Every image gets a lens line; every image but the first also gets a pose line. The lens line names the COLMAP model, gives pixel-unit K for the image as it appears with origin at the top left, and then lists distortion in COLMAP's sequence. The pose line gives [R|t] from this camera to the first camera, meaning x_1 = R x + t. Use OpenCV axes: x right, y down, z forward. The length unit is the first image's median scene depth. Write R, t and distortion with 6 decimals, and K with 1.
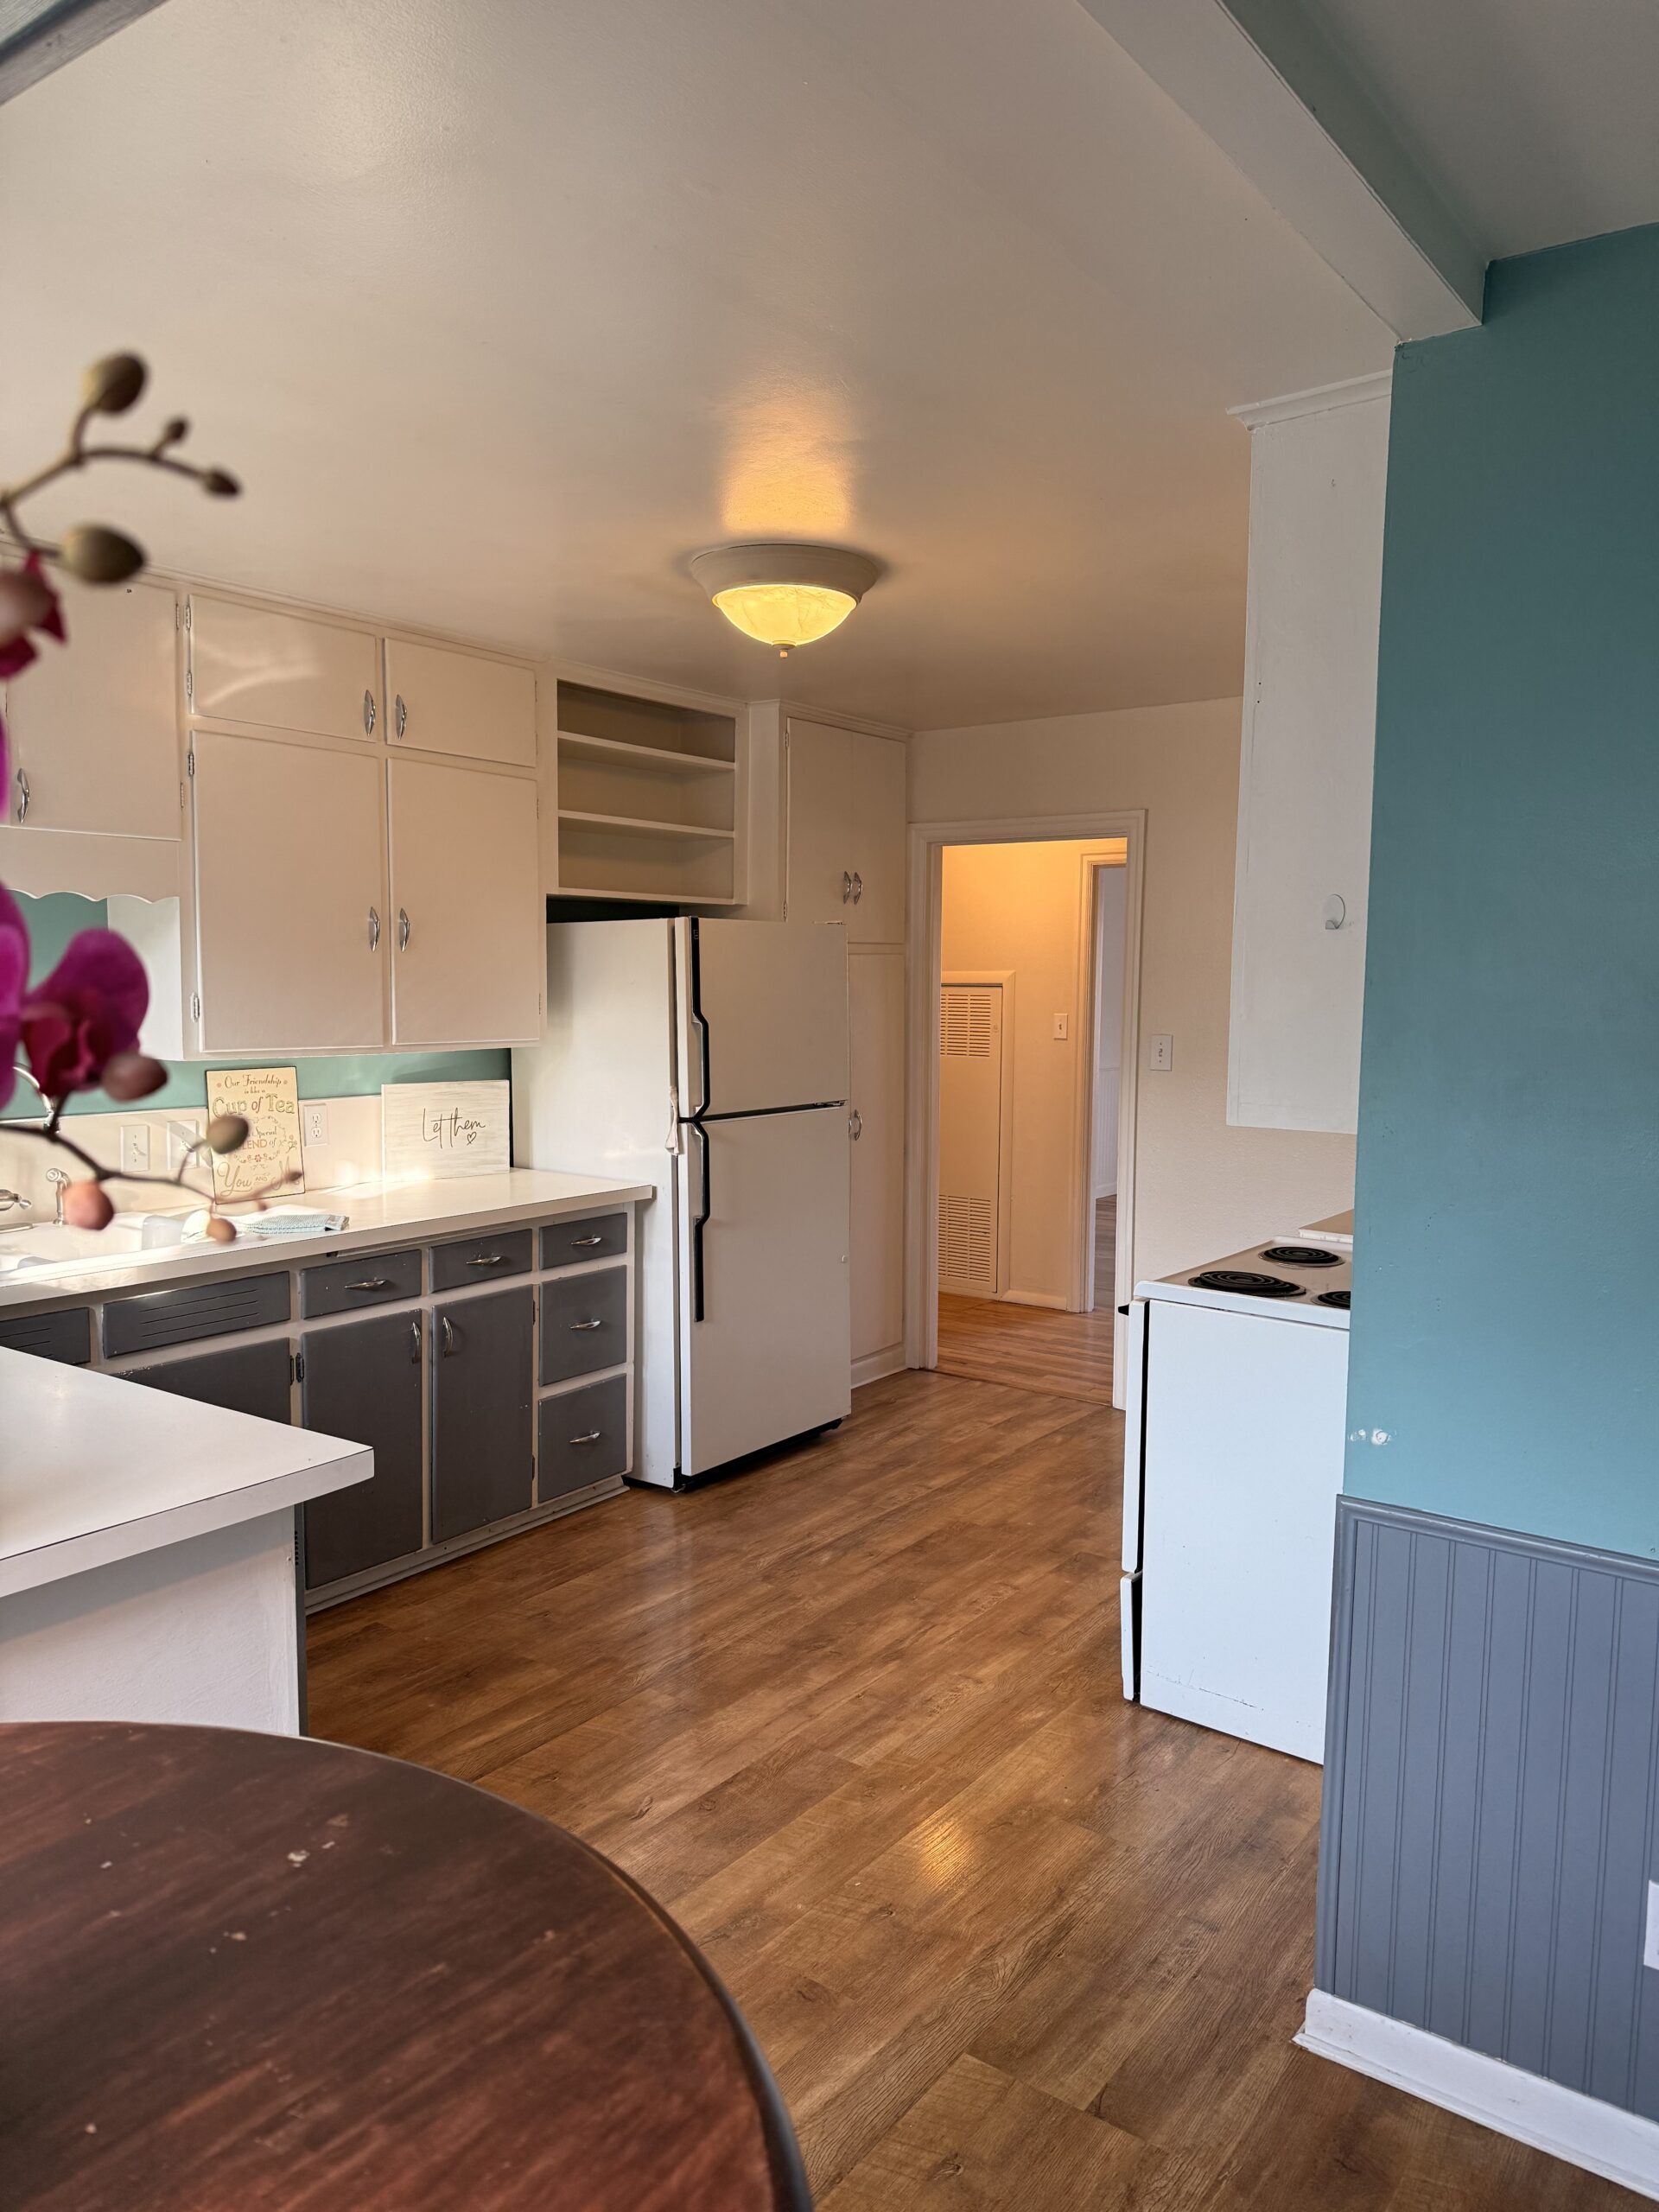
lens RADIAL K [[1558.7, 0, 832.8], [0, 1558.7, 1111.6], [0, 0, 1]] dist [0.029215, -0.027057]
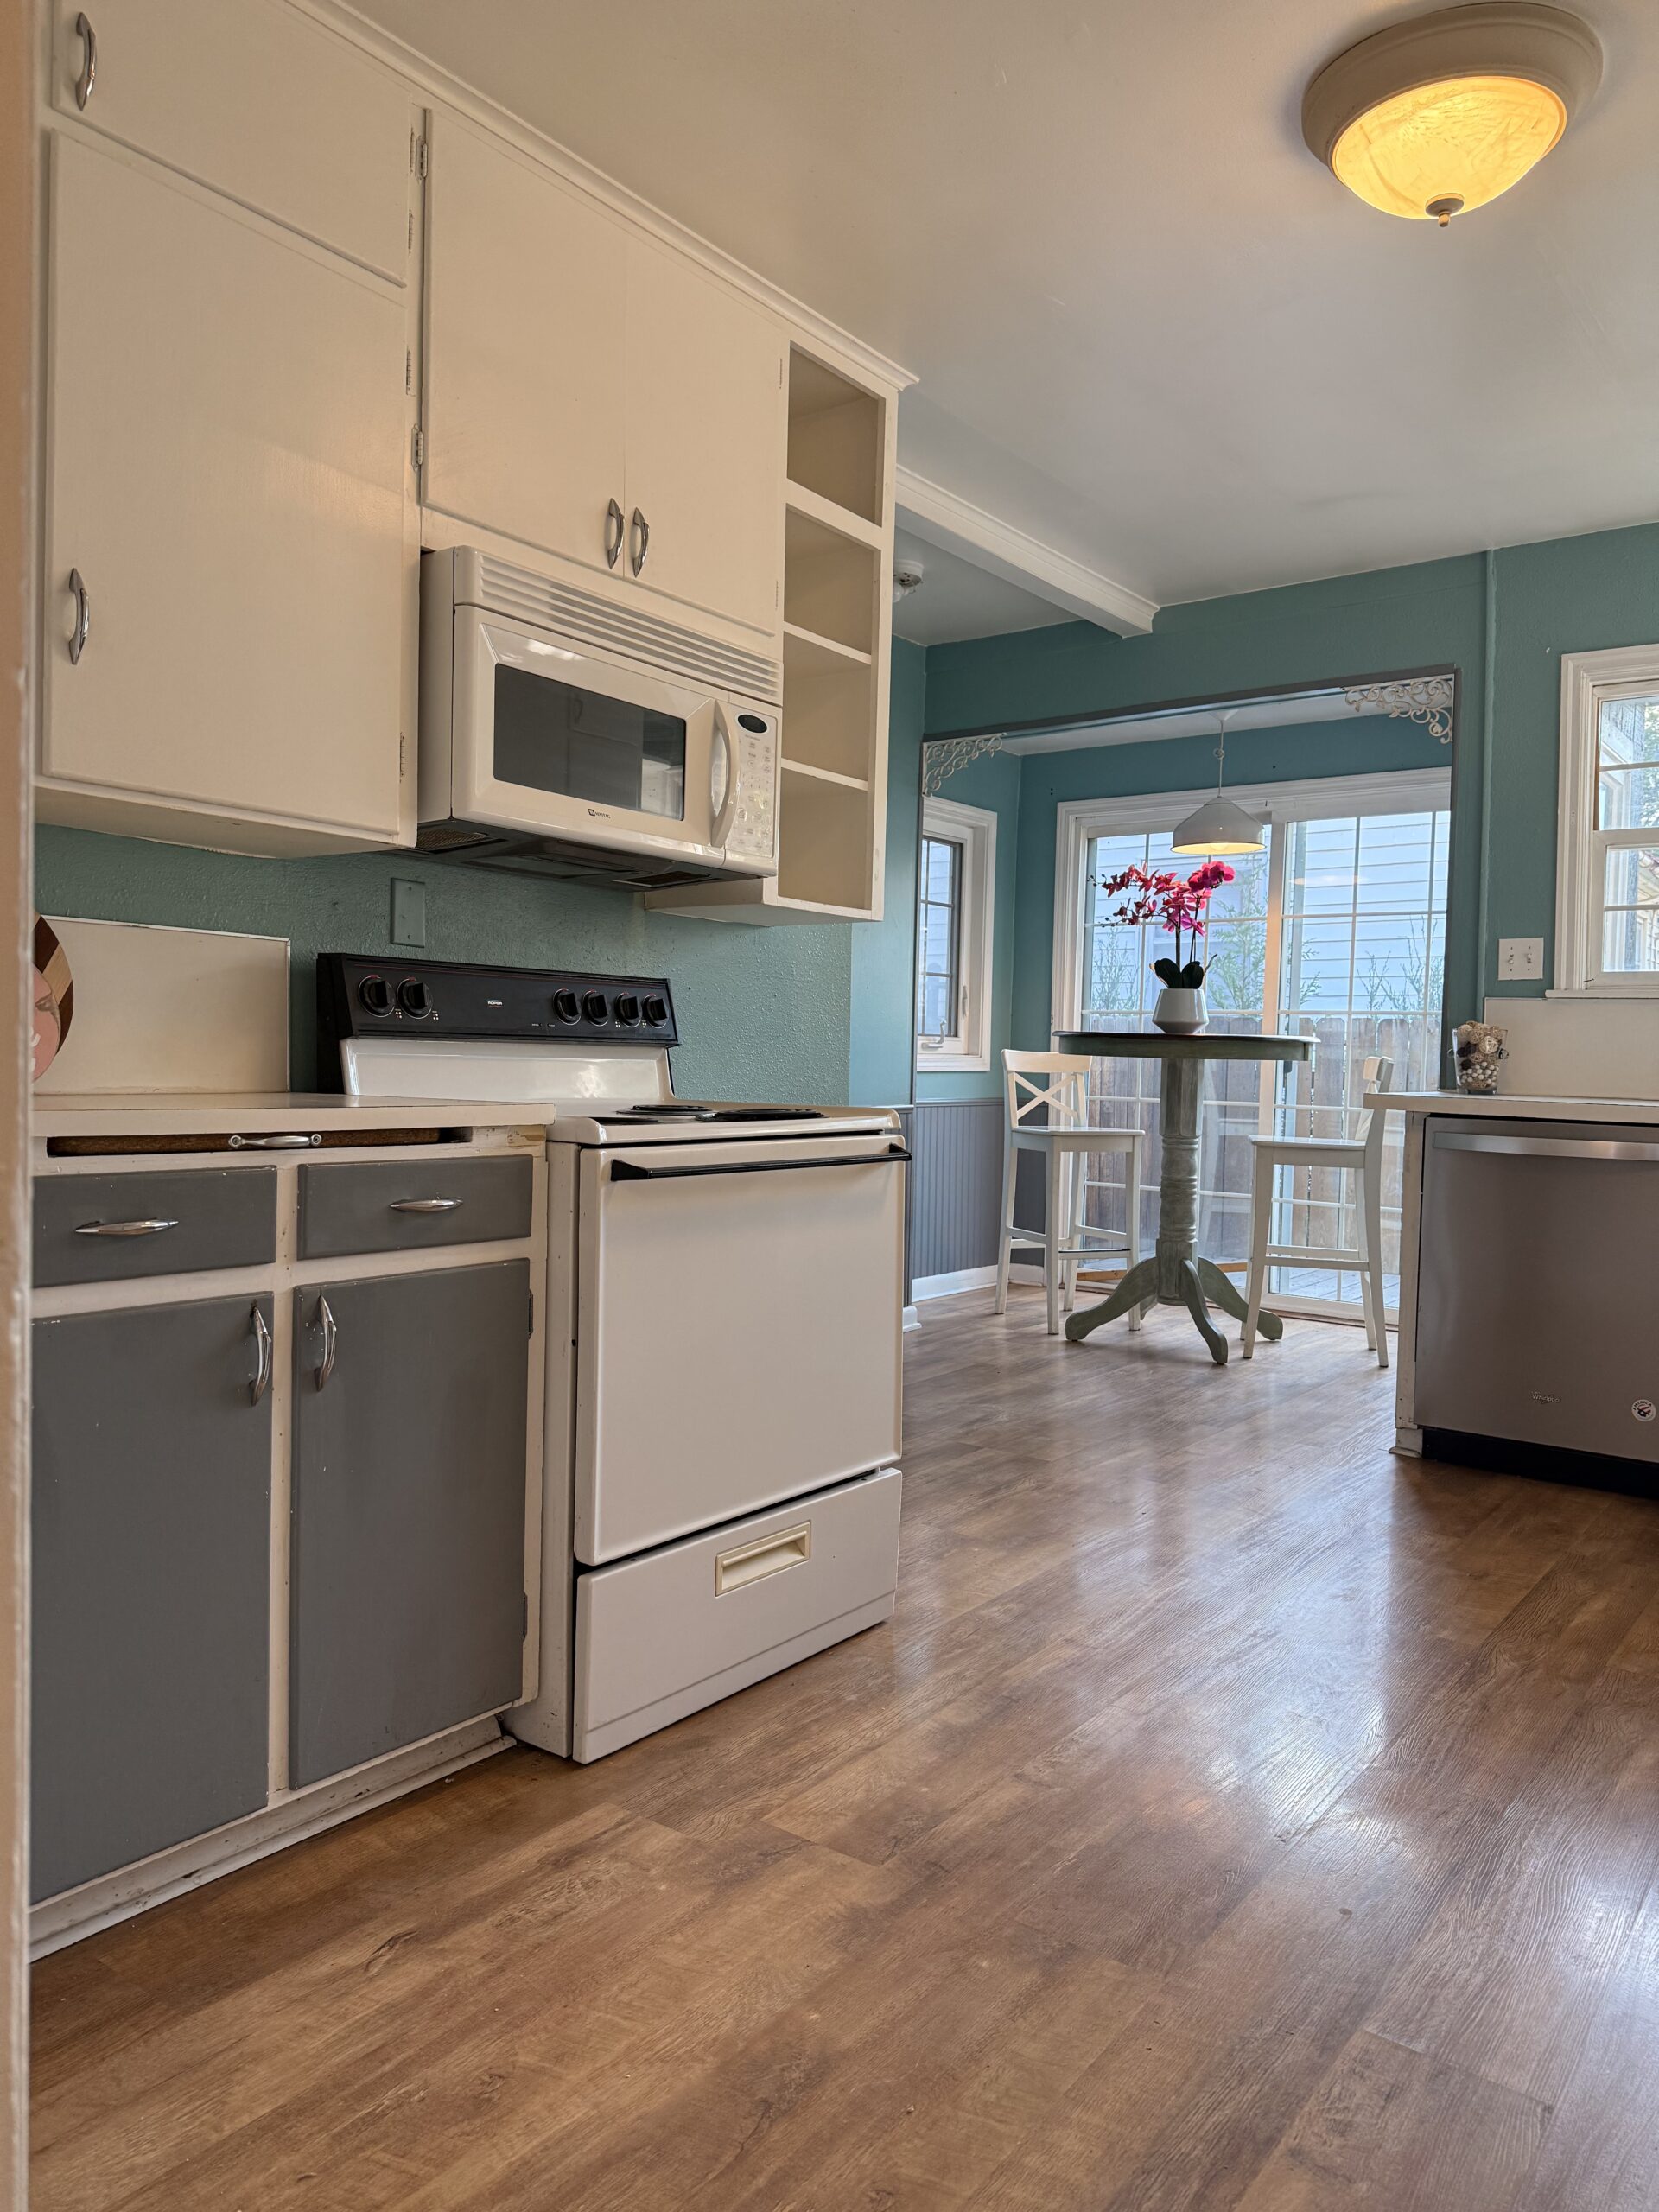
lens RADIAL K [[1558.7, 0, 831.3], [0, 1558.7, 1108.9], [0, 0, 1]] dist [0.029215, -0.027057]
pose [[-0.999362, -0.035200, 0.006106, 0.166862], [-0.034091, 0.990713, 0.131625, 0.000337], [-0.010682, 0.131333, -0.991281, 1.341137]]
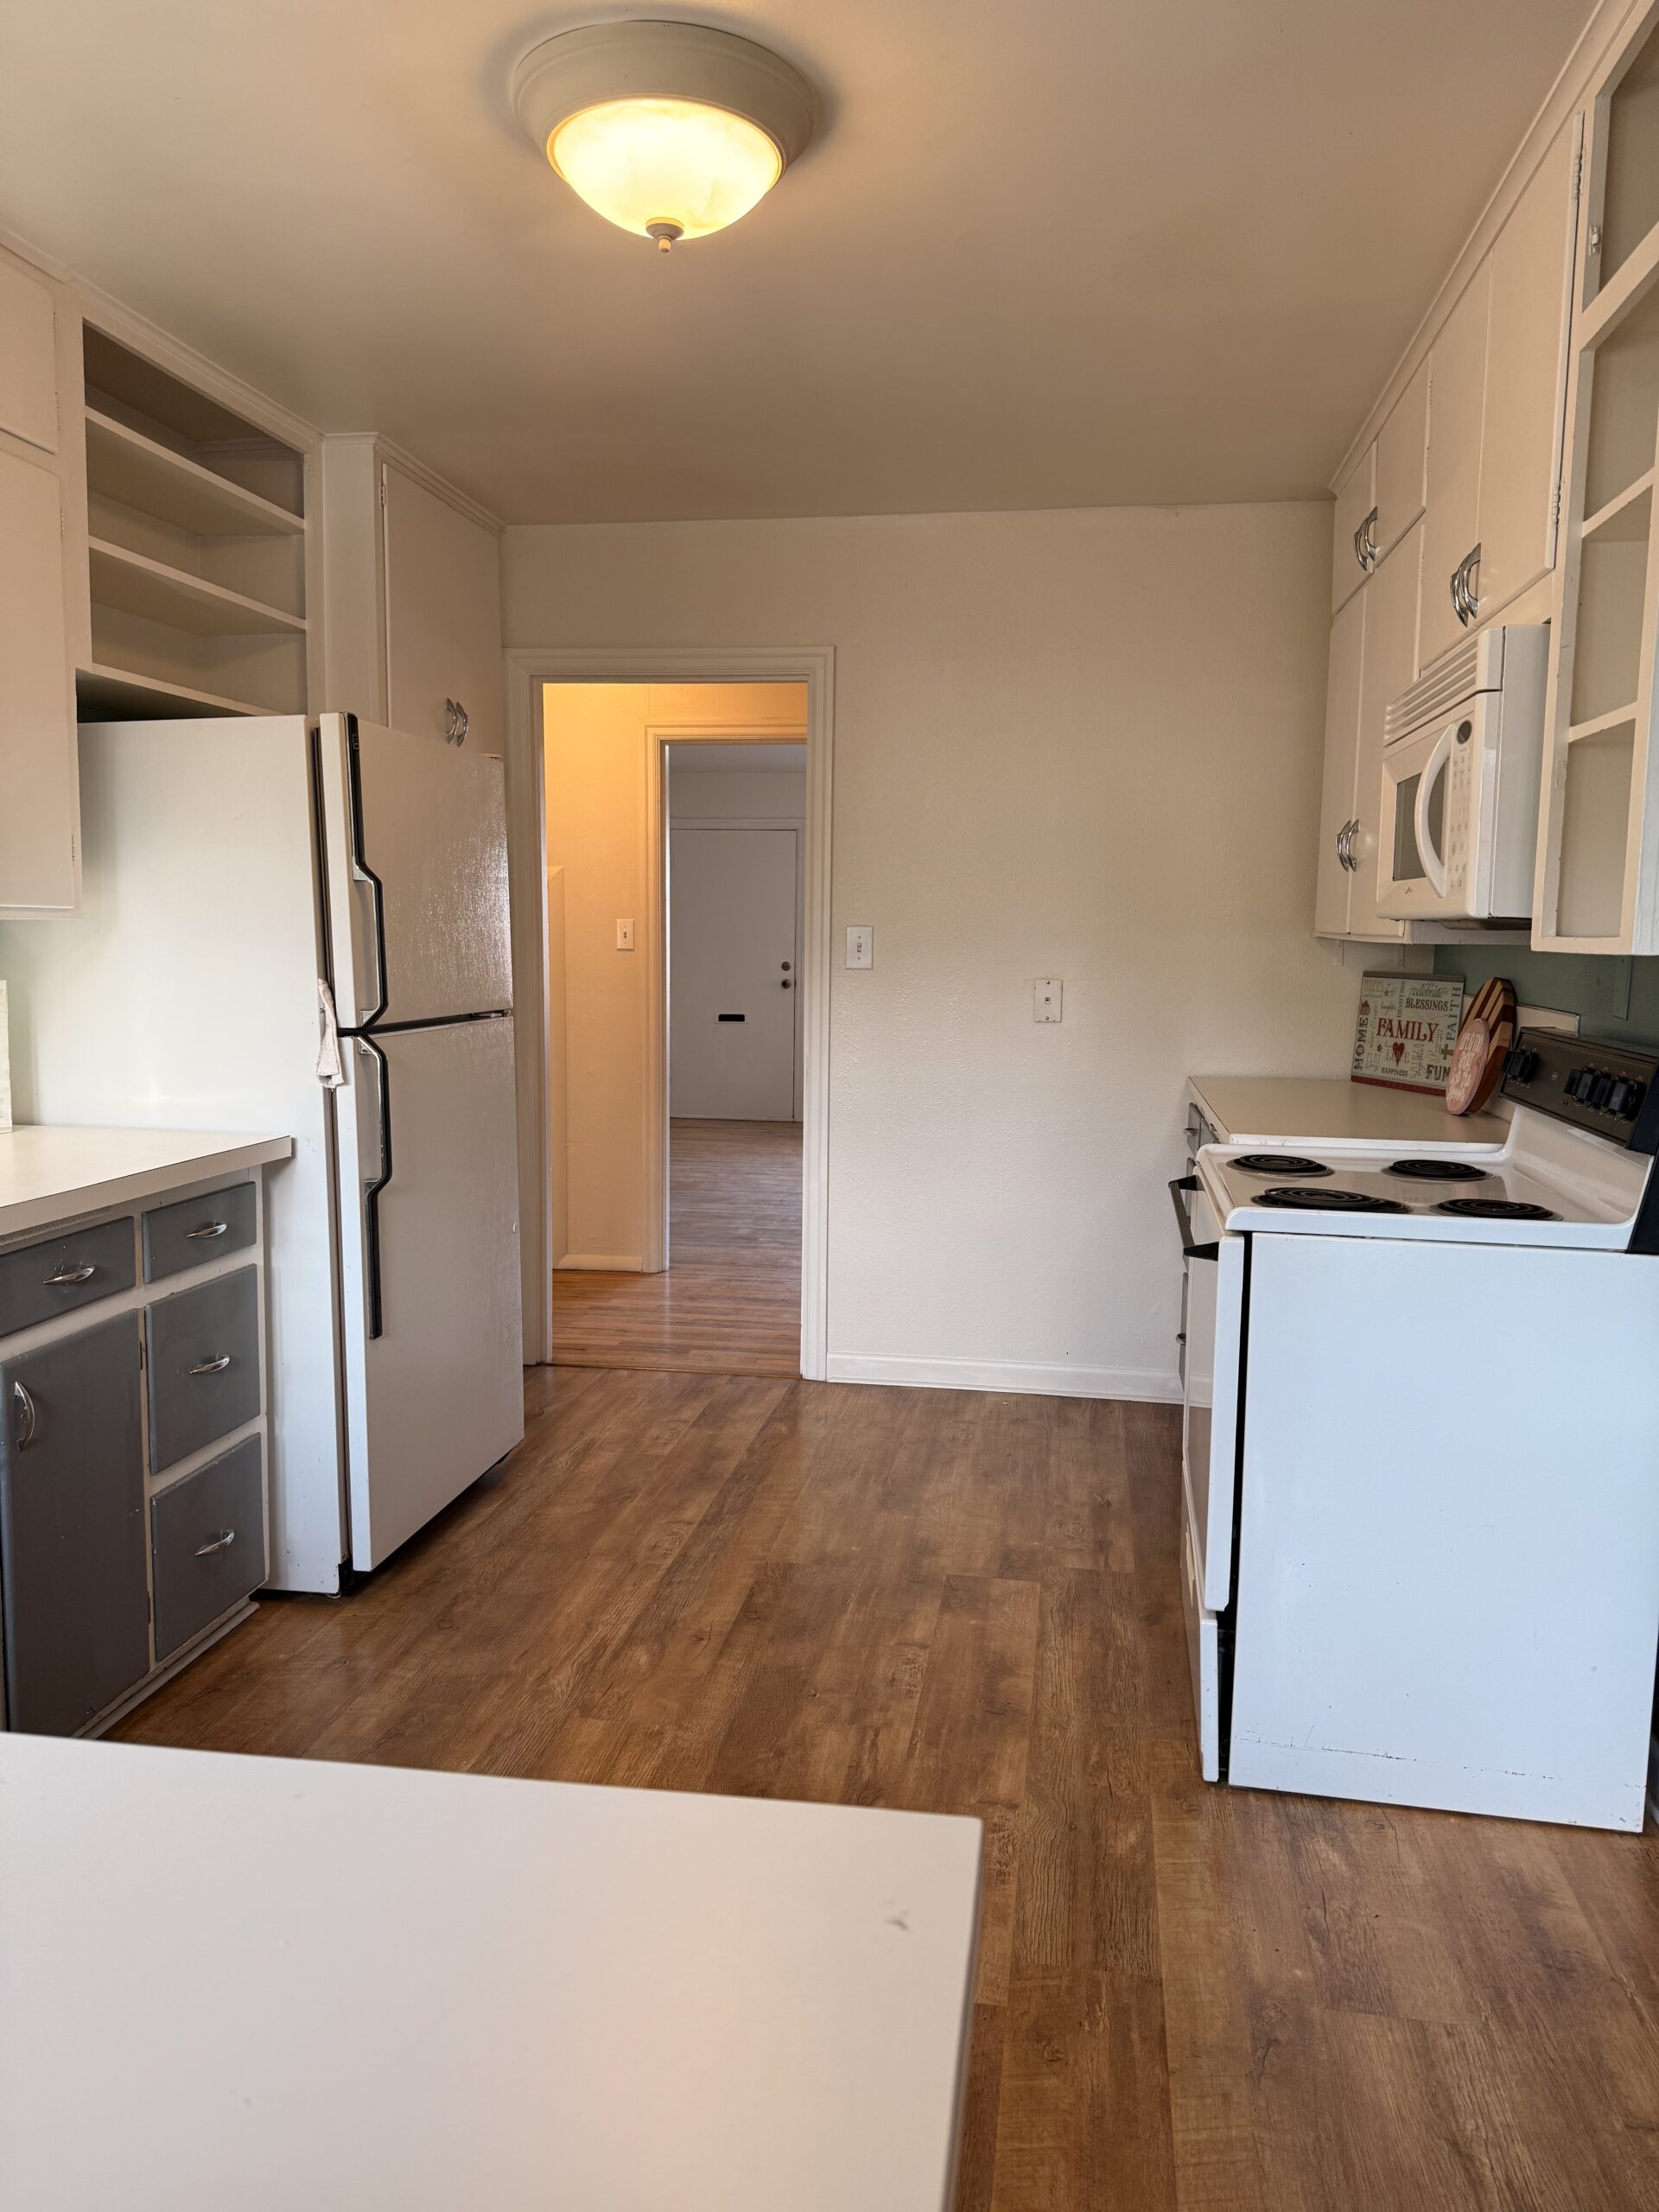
lens RADIAL K [[1558.7, 0, 851.2], [0, 1558.7, 1104.4], [0, 0, 1]] dist [0.029215, -0.027057]
pose [[0.887341, -0.051366, 0.458245, -0.208555], [0.040391, 0.998615, 0.033725, 0.021885], [-0.459342, -0.011417, 0.888186, 0.323843]]
